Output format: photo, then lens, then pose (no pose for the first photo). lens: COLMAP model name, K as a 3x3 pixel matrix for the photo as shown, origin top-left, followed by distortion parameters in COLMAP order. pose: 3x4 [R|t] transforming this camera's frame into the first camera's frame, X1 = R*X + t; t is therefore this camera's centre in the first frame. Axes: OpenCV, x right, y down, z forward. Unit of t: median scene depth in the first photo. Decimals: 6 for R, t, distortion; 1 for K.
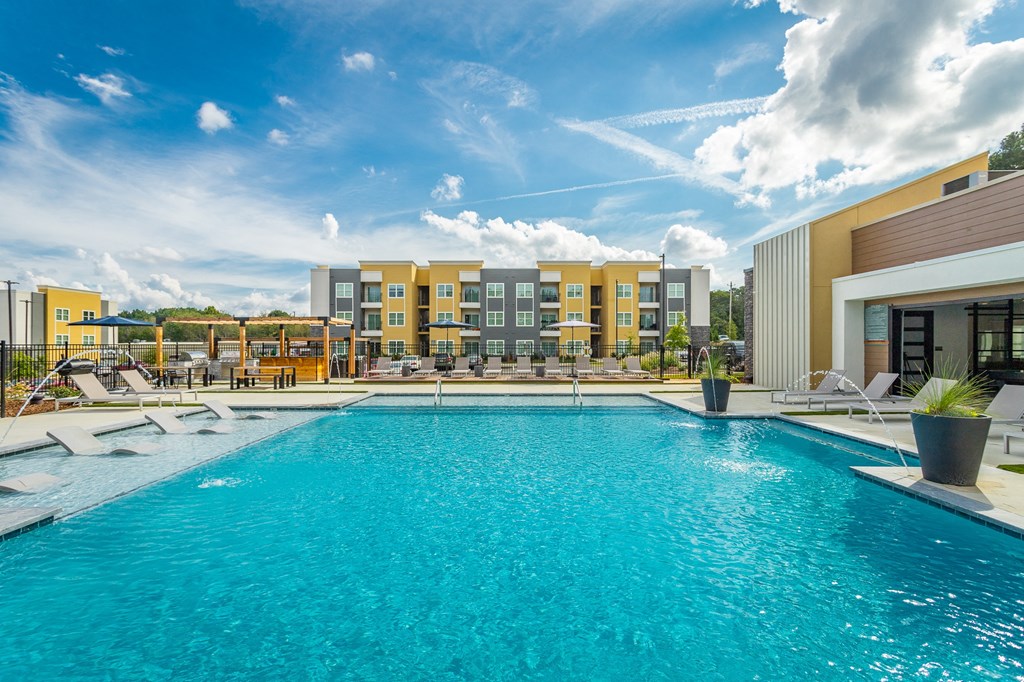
lens RADIAL K [[492.5, 0, 510.8], [0, 492.5, 348.6], [0, 0, 1]] dist [0.006250, 0.000040]
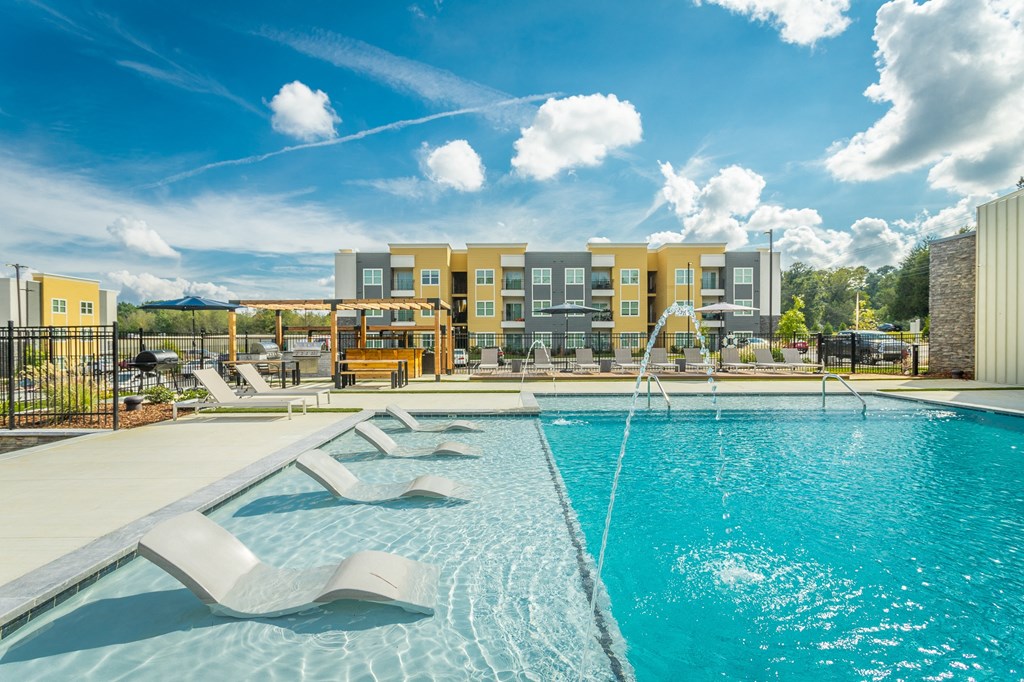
lens RADIAL K [[524.1, 0, 511.5], [0, 524.1, 347.2], [0, 0, 1]] dist [-0.000291, 0.001953]
pose [[0.999992, -0.003744, -0.001427, -0.084814], [0.003754, 0.999966, 0.007389, 0.003221], [0.001399, -0.007394, 0.999972, 0.046984]]
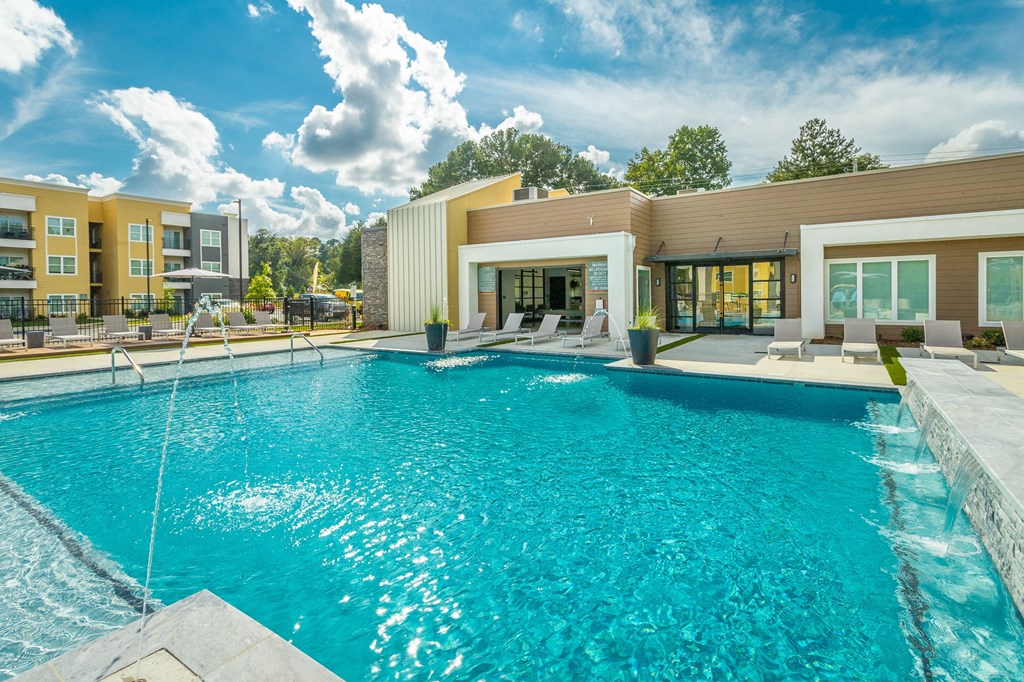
lens RADIAL K [[492.5, 0, 511.9], [0, 492.5, 296.2], [0, 0, 1]] dist [0.006250, 0.000040]
pose [[0.569234, -0.008427, 0.822132, -0.095564], [0.017993, 0.999836, -0.002210, 0.000317], [-0.821979, 0.016051, 0.569292, 0.032842]]
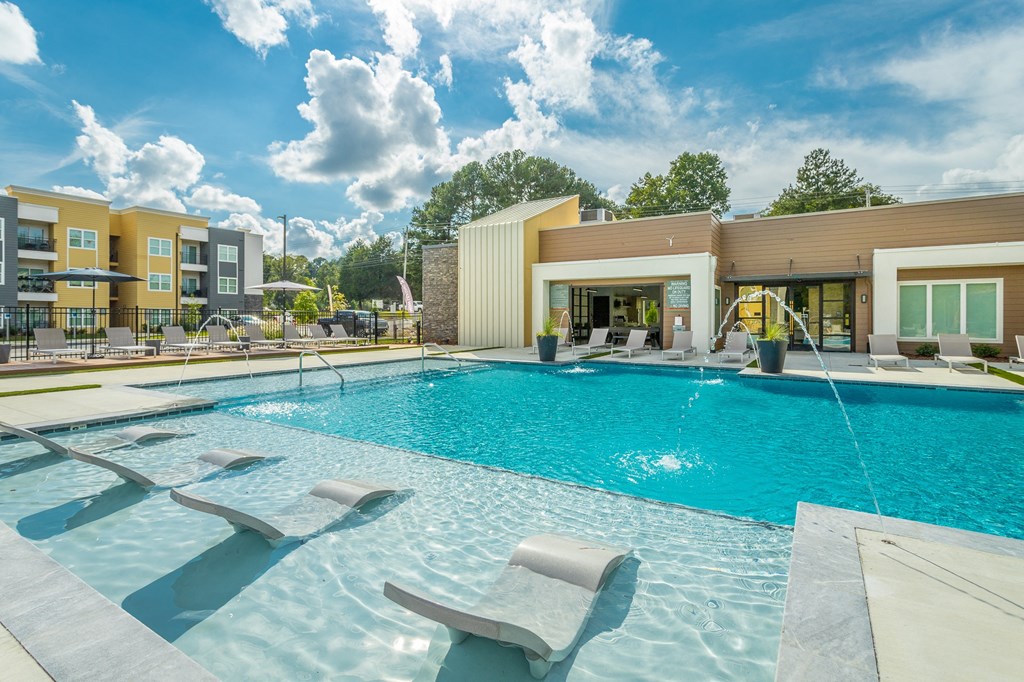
lens RADIAL K [[492.5, 0, 512.7], [0, 492.5, 319.5], [0, 0, 1]] dist [0.006250, 0.000040]
pose [[0.537878, -0.004032, 0.843013, -0.143993], [0.005420, 0.999984, 0.001325, 0.003617], [-0.843006, 0.003856, 0.537891, 0.079386]]
